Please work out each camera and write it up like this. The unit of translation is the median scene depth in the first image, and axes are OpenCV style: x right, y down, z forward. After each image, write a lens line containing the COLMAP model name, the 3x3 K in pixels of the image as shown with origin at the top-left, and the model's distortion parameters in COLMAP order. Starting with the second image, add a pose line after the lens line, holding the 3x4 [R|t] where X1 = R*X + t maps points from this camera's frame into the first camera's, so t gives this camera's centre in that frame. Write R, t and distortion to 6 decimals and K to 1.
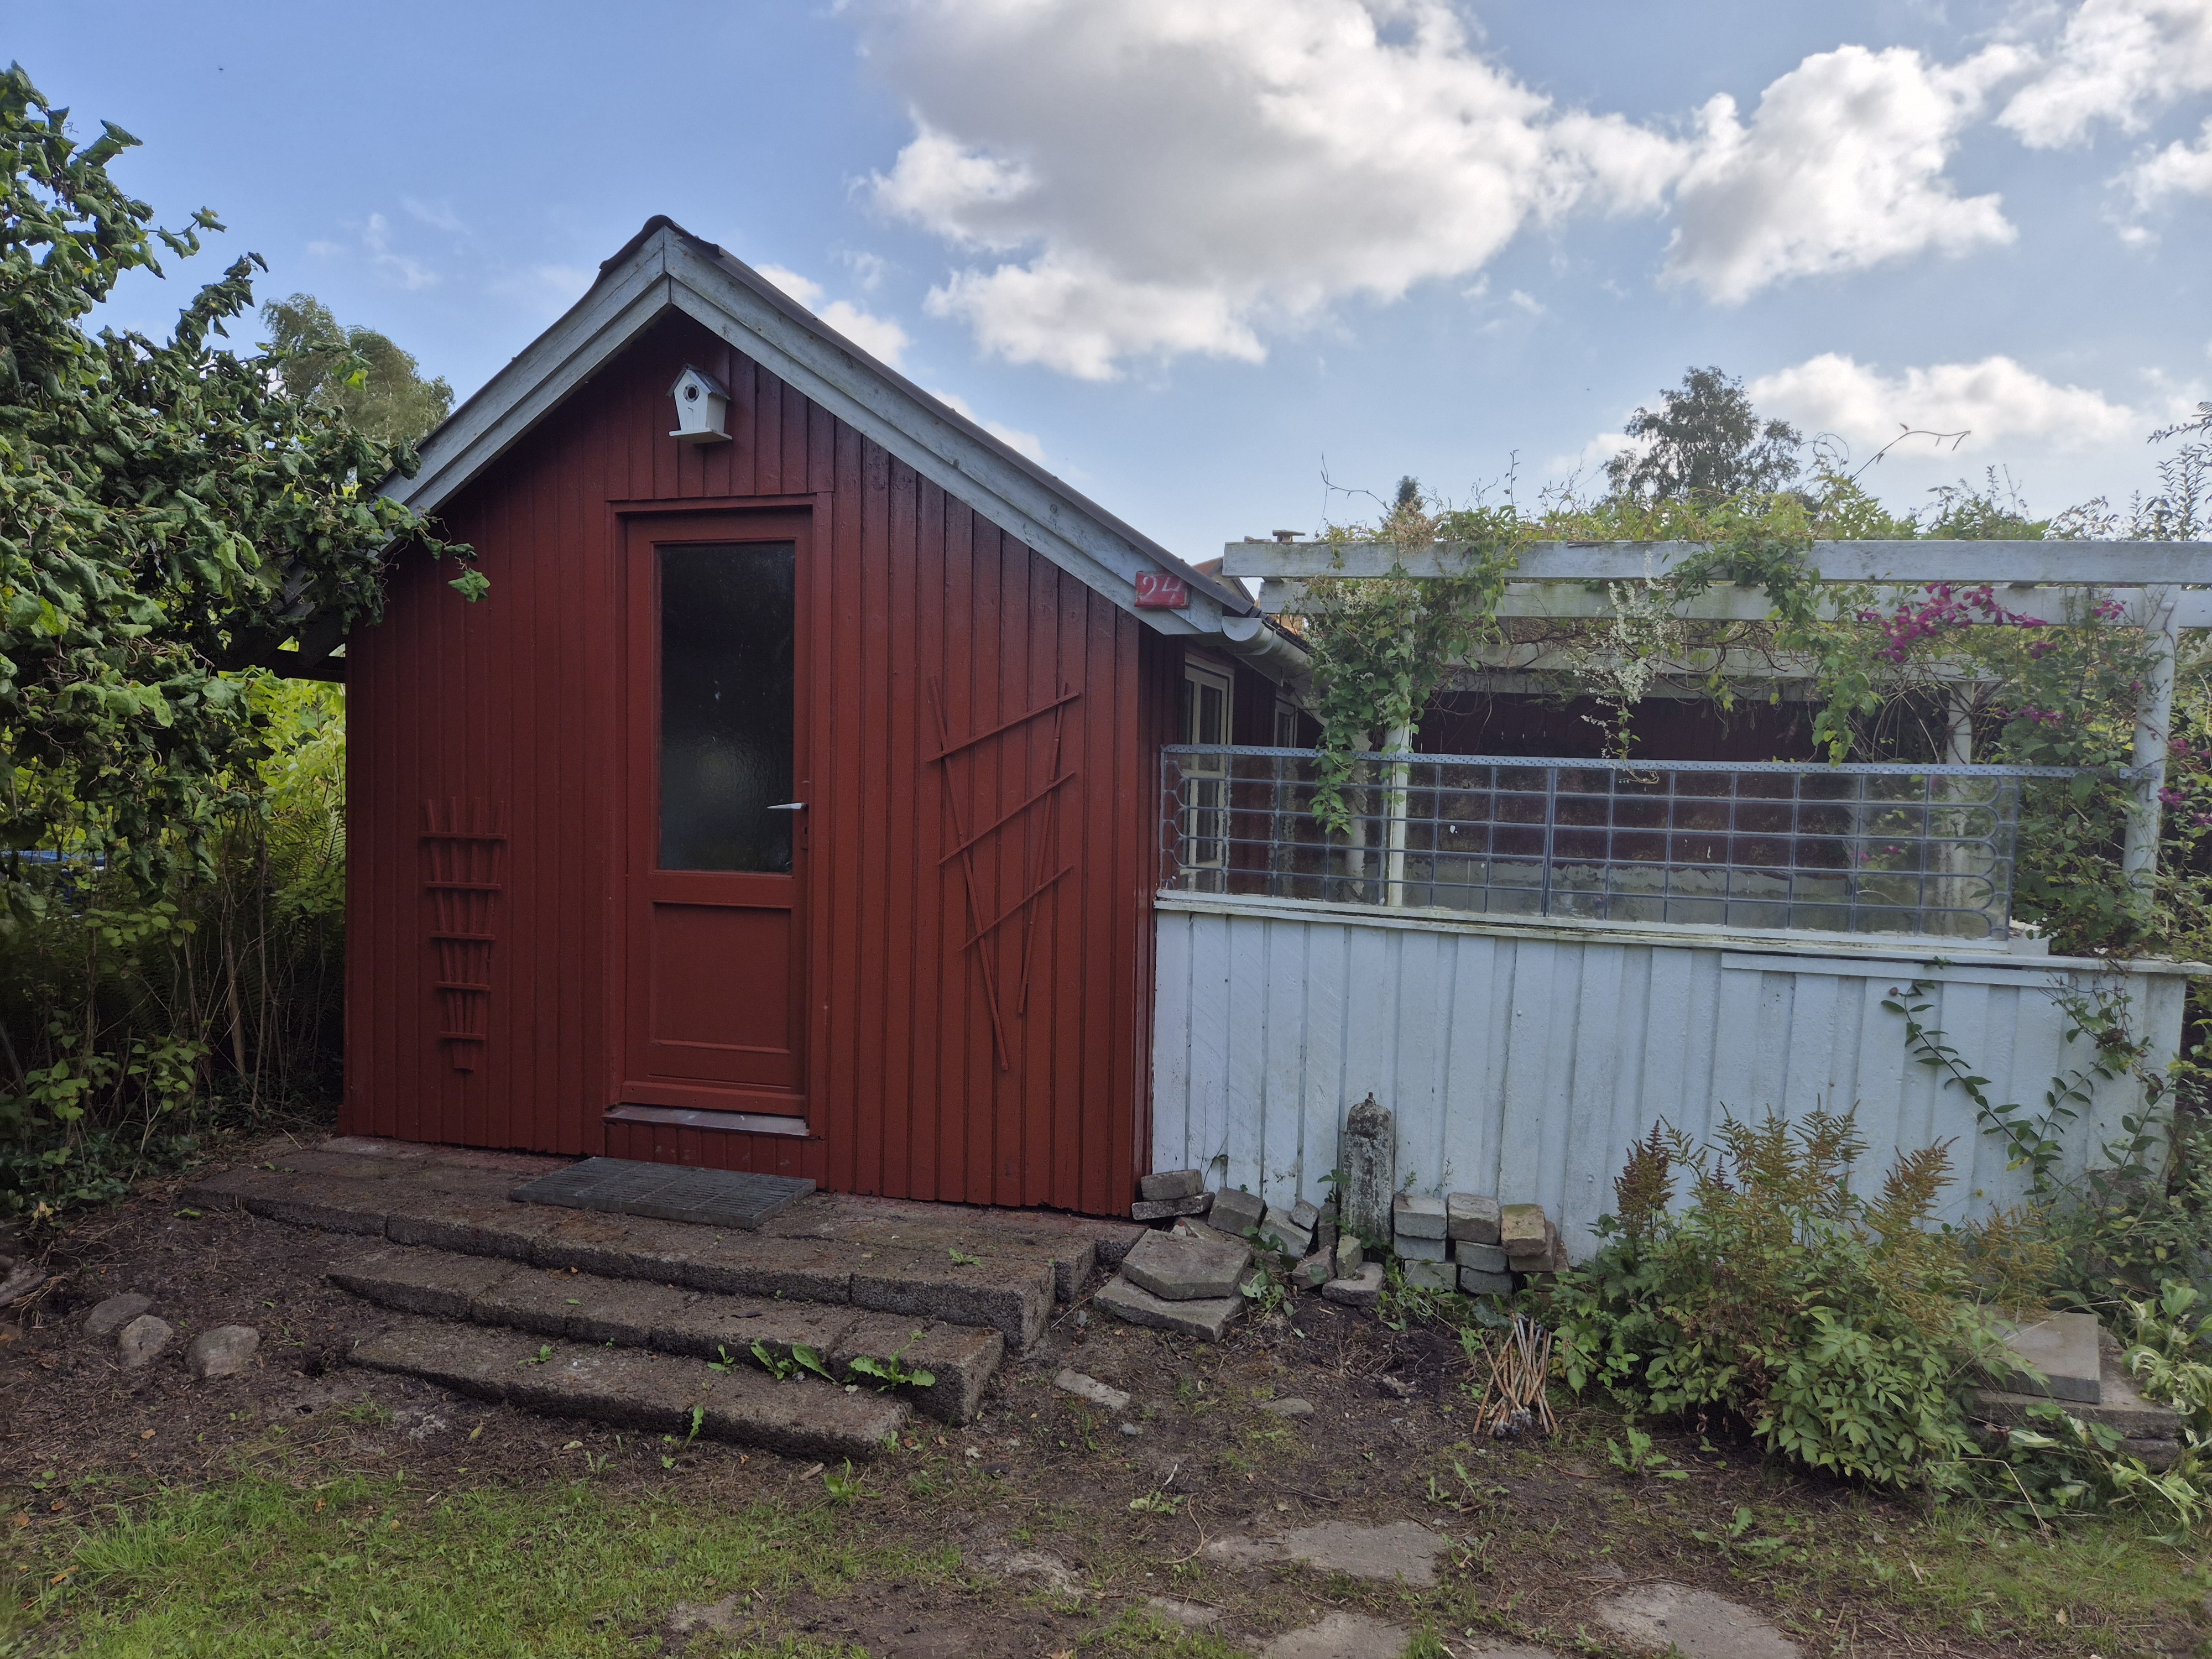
lens RADIAL K [[1513.2, 0, 1104.9], [0, 1513.2, 837.6], [0, 0, 1]] dist [0.010543, 0.000860]
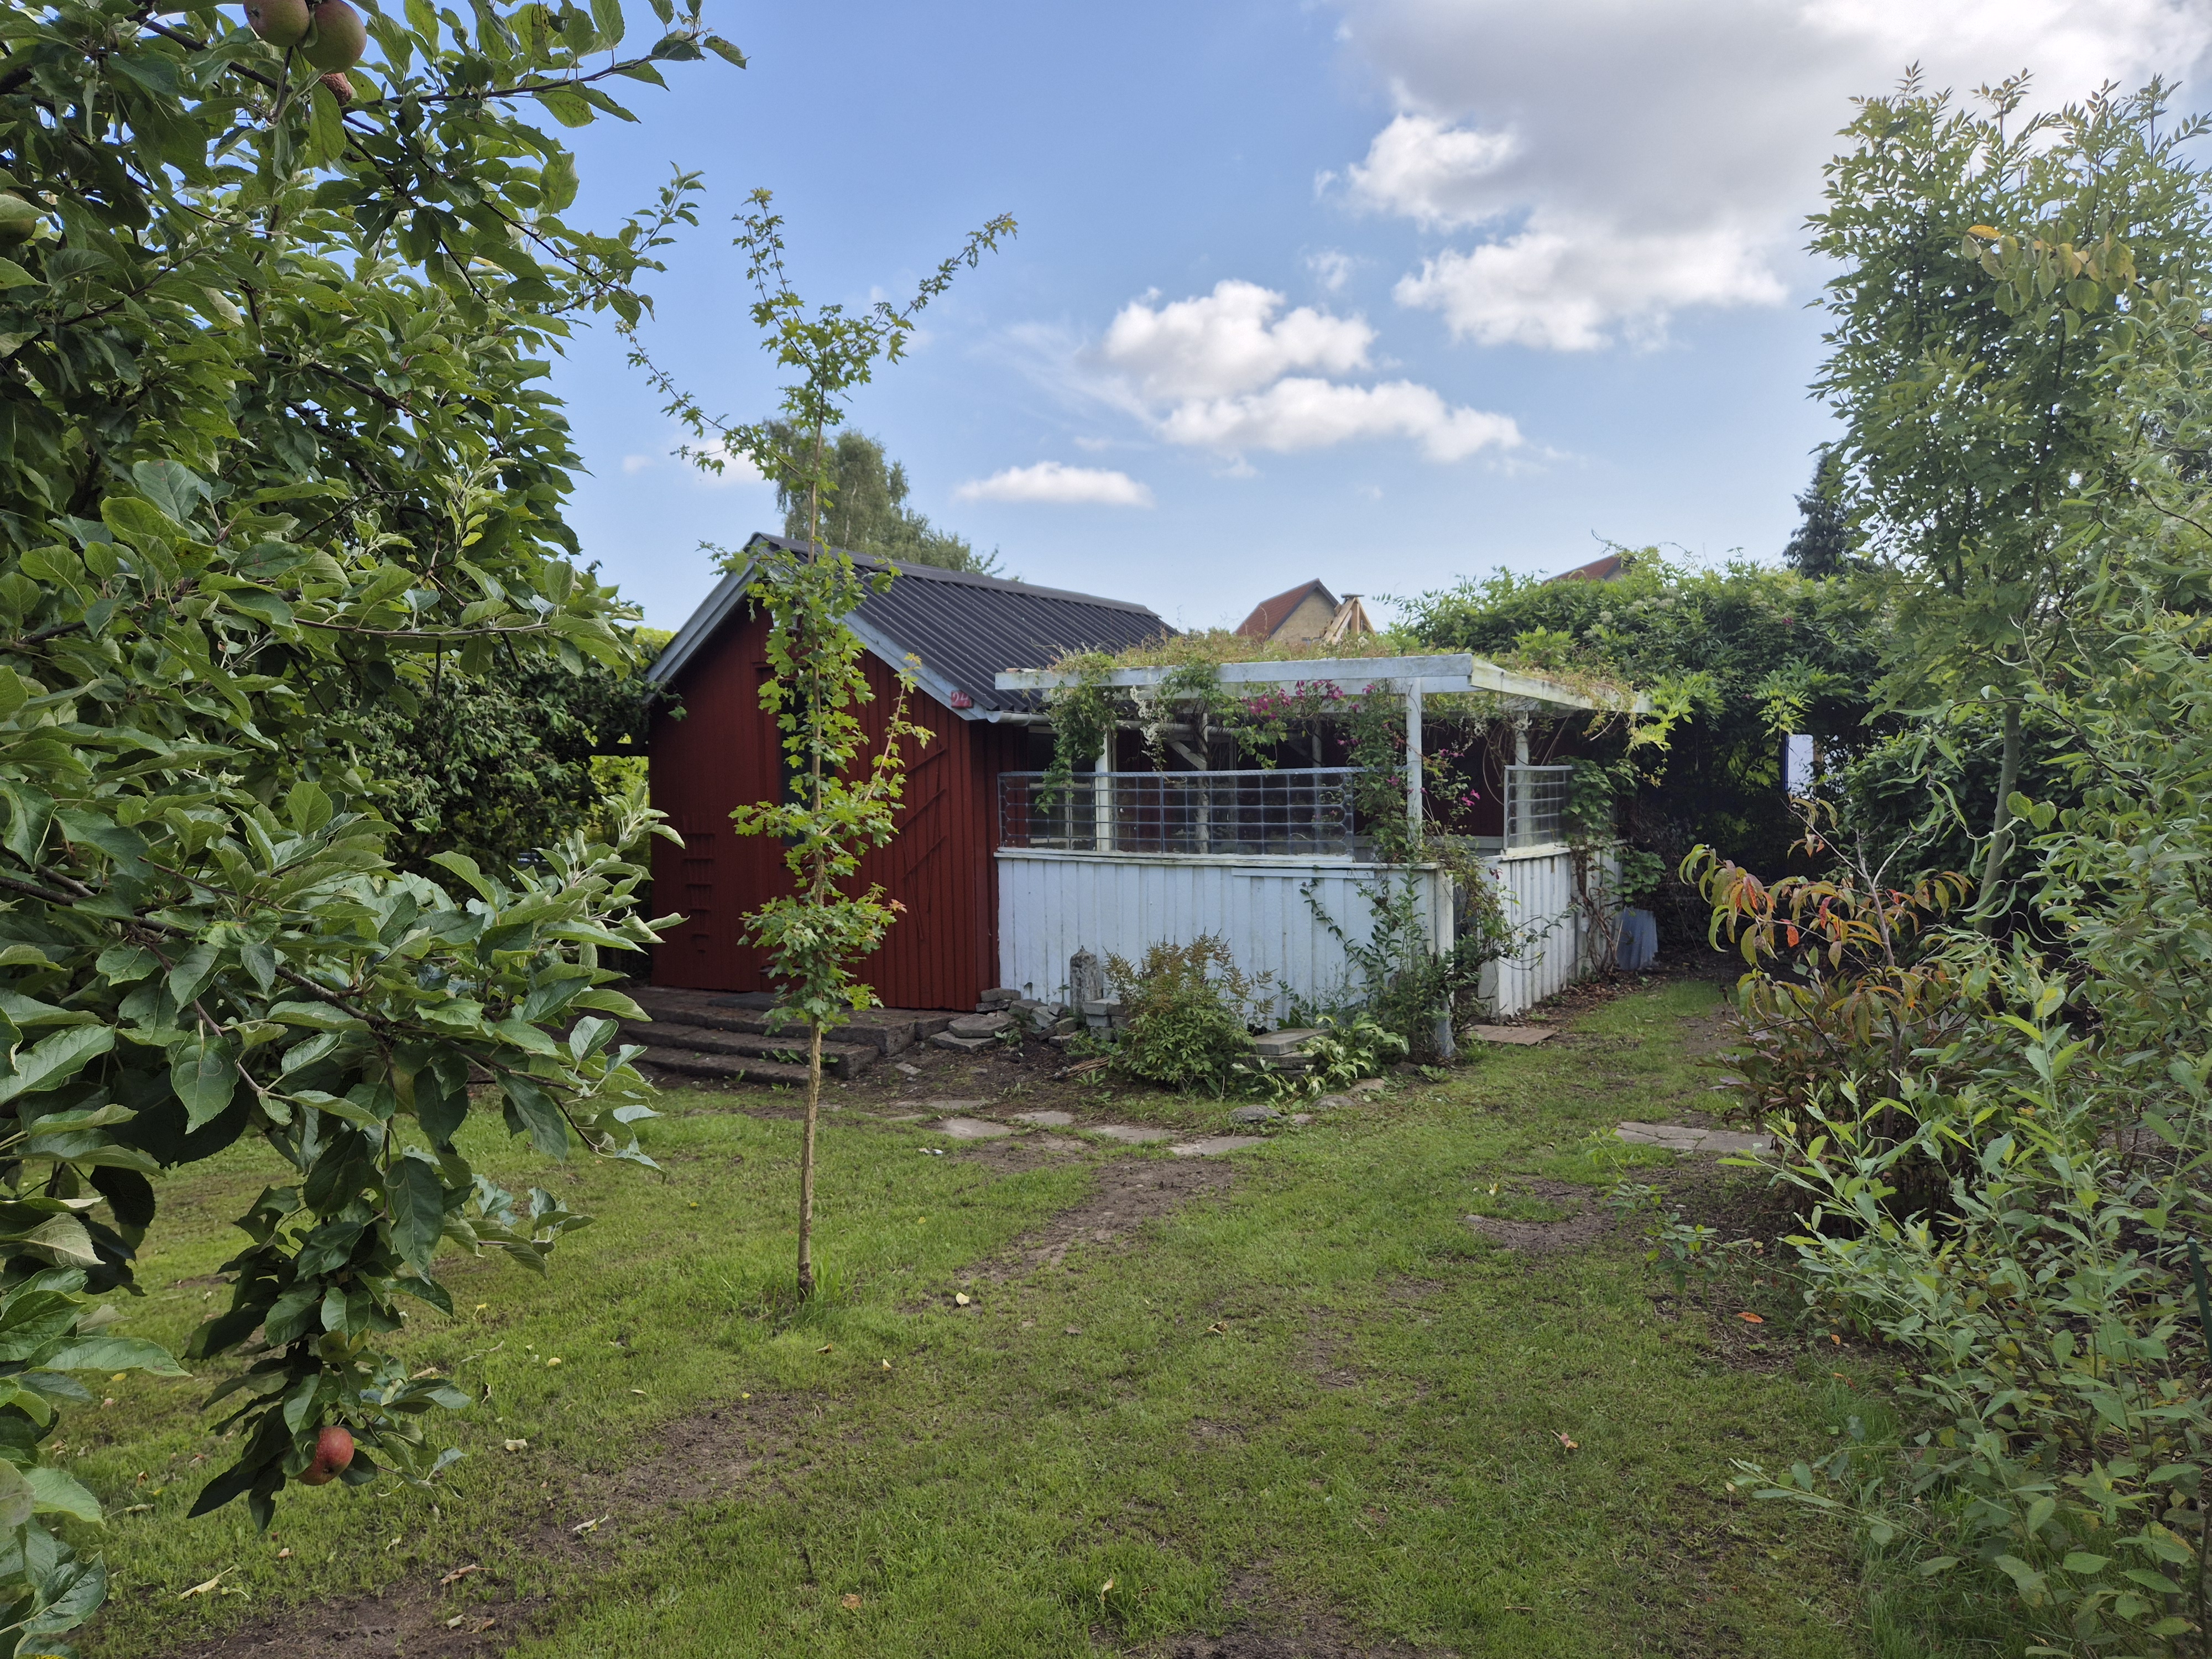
lens RADIAL K [[1513.2, 0, 1106.9], [0, 1513.2, 824.5], [0, 0, 1]] dist [0.010543, 0.000860]
pose [[0.956296, -0.034579, -0.290348, 0.830474], [0.029107, 0.999308, -0.023146, 0.061008], [0.290948, 0.013683, 0.956641, -0.929833]]
